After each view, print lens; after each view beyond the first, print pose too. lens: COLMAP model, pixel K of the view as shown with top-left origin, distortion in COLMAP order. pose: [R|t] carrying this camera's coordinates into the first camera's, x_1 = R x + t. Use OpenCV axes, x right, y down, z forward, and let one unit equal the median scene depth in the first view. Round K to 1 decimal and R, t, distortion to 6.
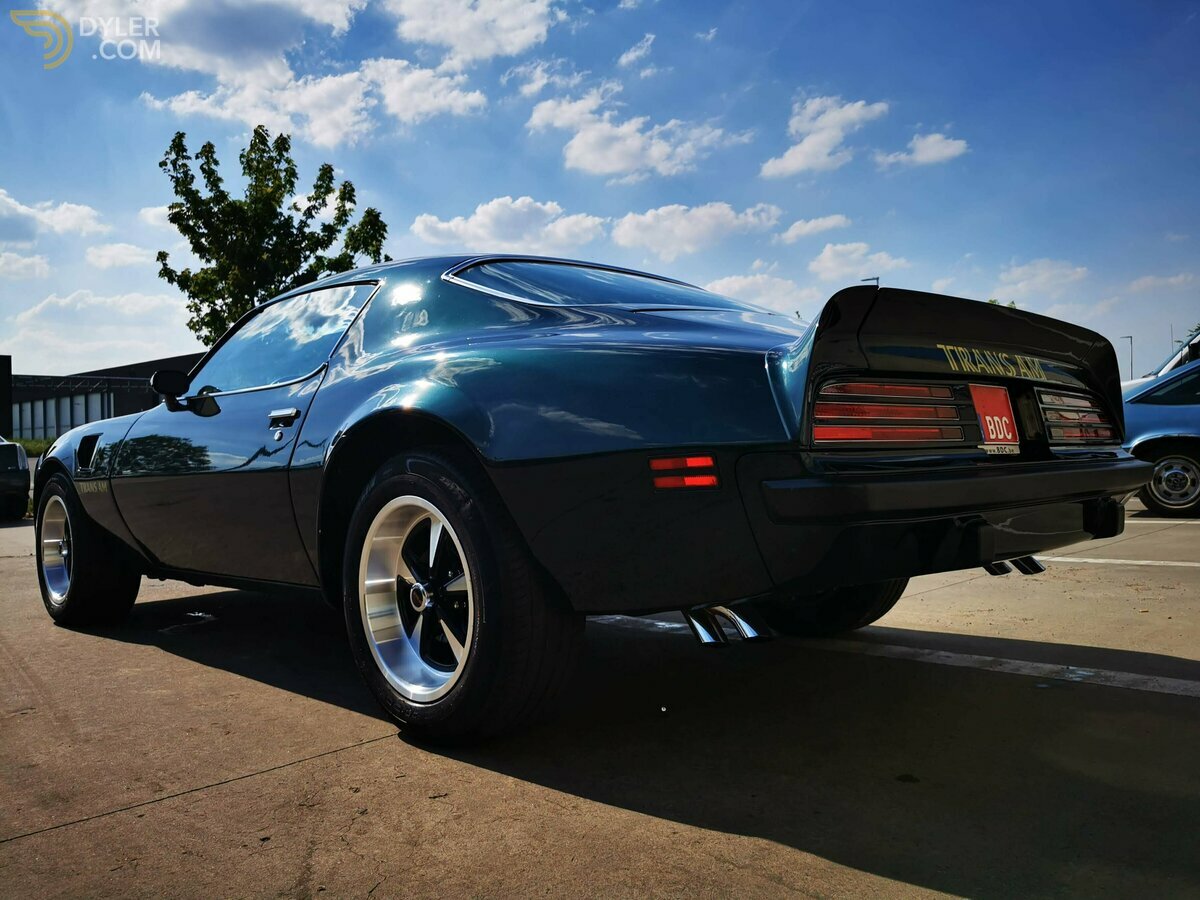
lens RADIAL K [[946.3, 0, 599.8], [0, 946.3, 440.6], [0, 0, 1]] dist [-0.003544, -0.009290]
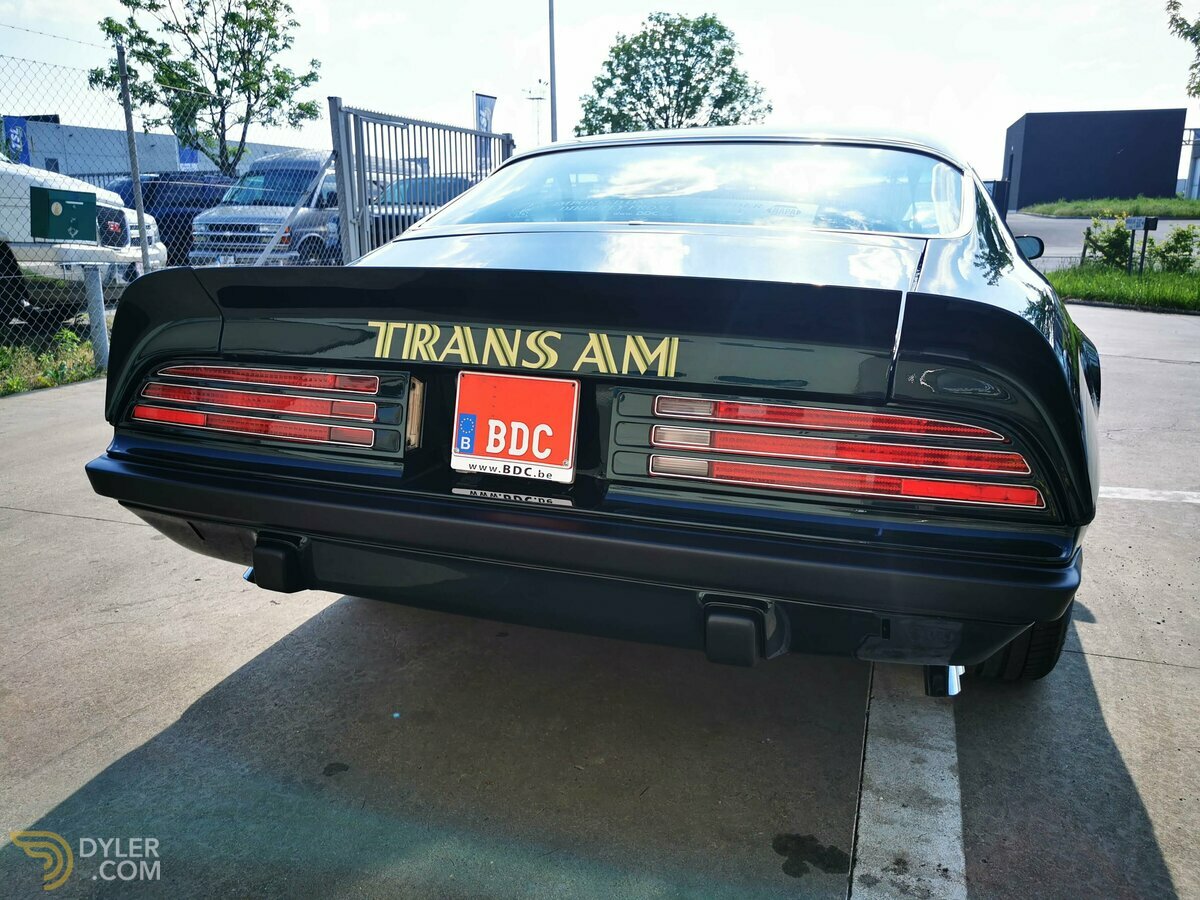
lens RADIAL K [[946.3, 0, 599.8], [0, 946.3, 440.6], [0, 0, 1]] dist [-0.003544, -0.009290]
pose [[0.437007, 0.232567, -0.868872, 0.197432], [-0.003969, 0.966484, 0.256698, -0.035937], [0.899450, -0.108730, 0.423283, 0.141649]]
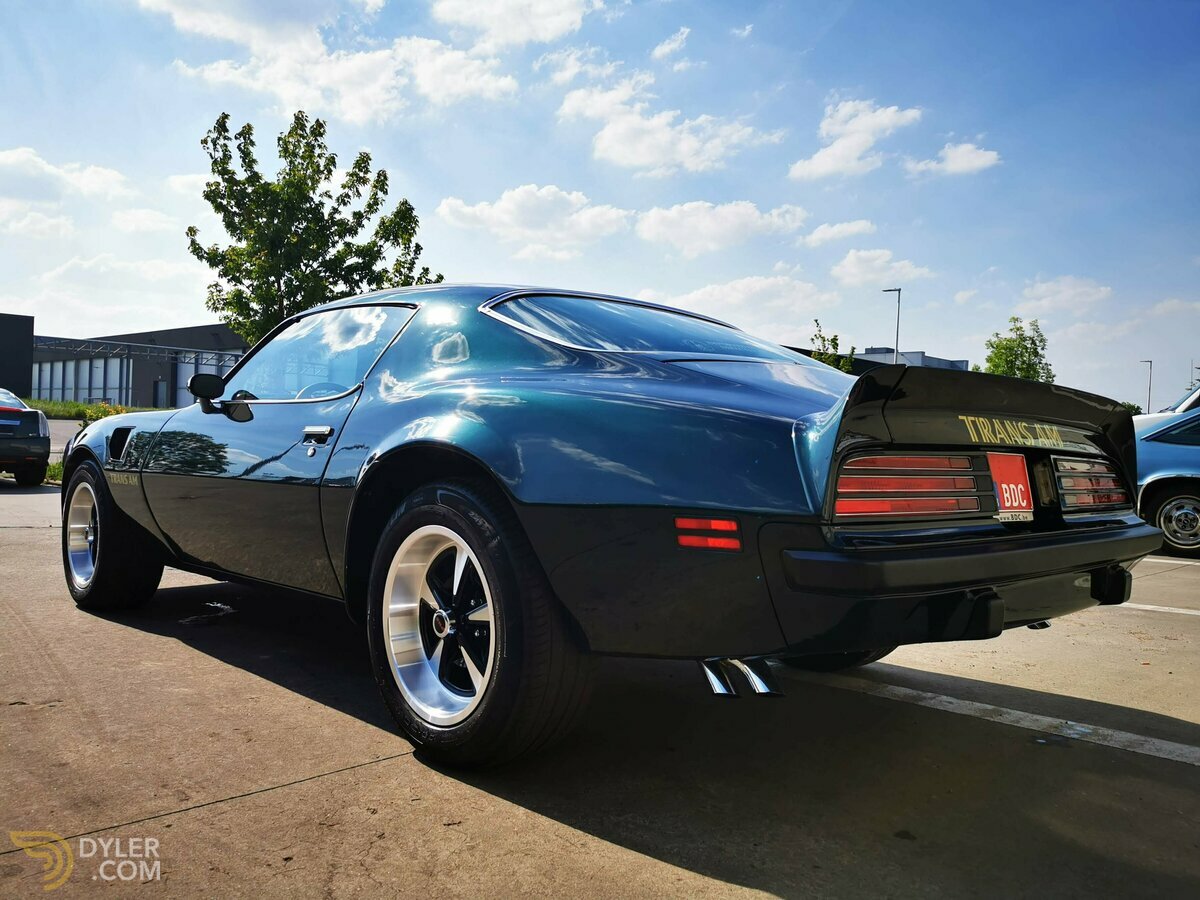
lens RADIAL K [[944.2, 0, 599.7], [0, 944.2, 444.0], [0, 0, 1]] dist [0.002260, -0.014552]
pose [[0.998264, 0.057750, -0.011537, -0.003437], [-0.057594, 0.998249, 0.013485, -0.010677], [0.012296, -0.012797, 0.999843, -0.005511]]
